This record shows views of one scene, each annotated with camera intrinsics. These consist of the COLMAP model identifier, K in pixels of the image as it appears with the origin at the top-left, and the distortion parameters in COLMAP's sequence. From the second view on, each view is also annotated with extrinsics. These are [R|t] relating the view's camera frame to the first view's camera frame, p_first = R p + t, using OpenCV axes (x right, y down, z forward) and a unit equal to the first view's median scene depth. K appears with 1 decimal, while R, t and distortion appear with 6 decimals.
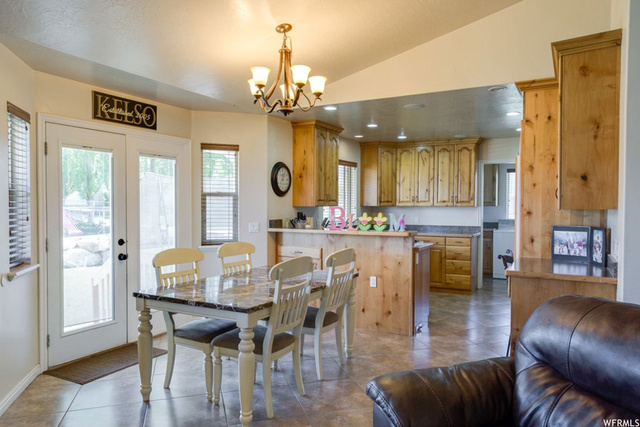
lens RADIAL K [[452.7, 0, 320.0], [0, 452.7, 213.5], [0, 0, 1]] dist [0.031894, 0.001253]
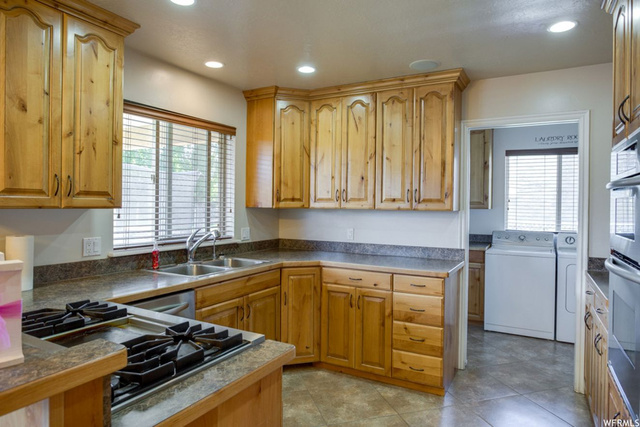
lens RADIAL K [[391.7, 0, 321.6], [0, 391.7, 203.3], [0, 0, 1]] dist [-0.022670, 0.000691]
pose [[0.999914, 0.008486, -0.010021, 0.260287], [-0.008726, 0.999668, -0.024242, -0.015186], [0.009812, 0.024327, 0.999656, 0.738587]]
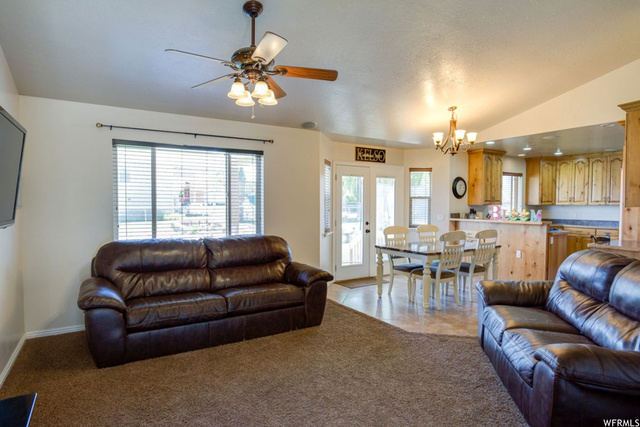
lens RADIAL K [[356.1, 0, 320.0], [0, 356.1, 213.5], [0, 0, 1]] dist [-0.027864, 0.000925]
pose [[0.869435, 0.014233, -0.493842, 0.107105], [-0.009881, 0.999886, 0.011421, 0.005533], [0.493949, -0.005050, 0.869476, -0.328363]]
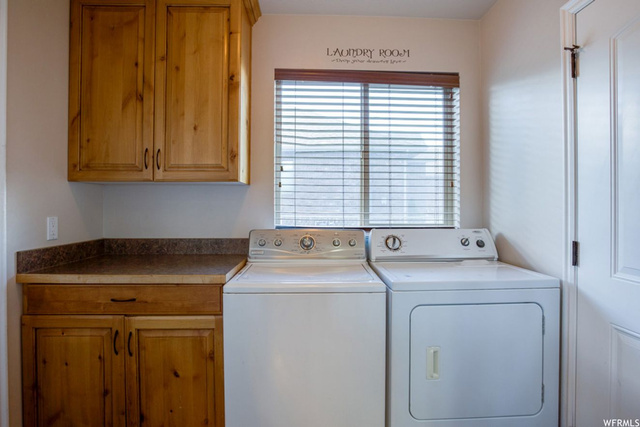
lens RADIAL K [[391.7, 0, 321.6], [0, 391.7, 203.3], [0, 0, 1]] dist [-0.022670, 0.000691]
pose [[0.862052, 0.000294, 0.506819, 0.490579], [0.011426, 0.999734, -0.020015, 0.003155], [-0.506690, 0.023045, 0.861820, 1.220904]]
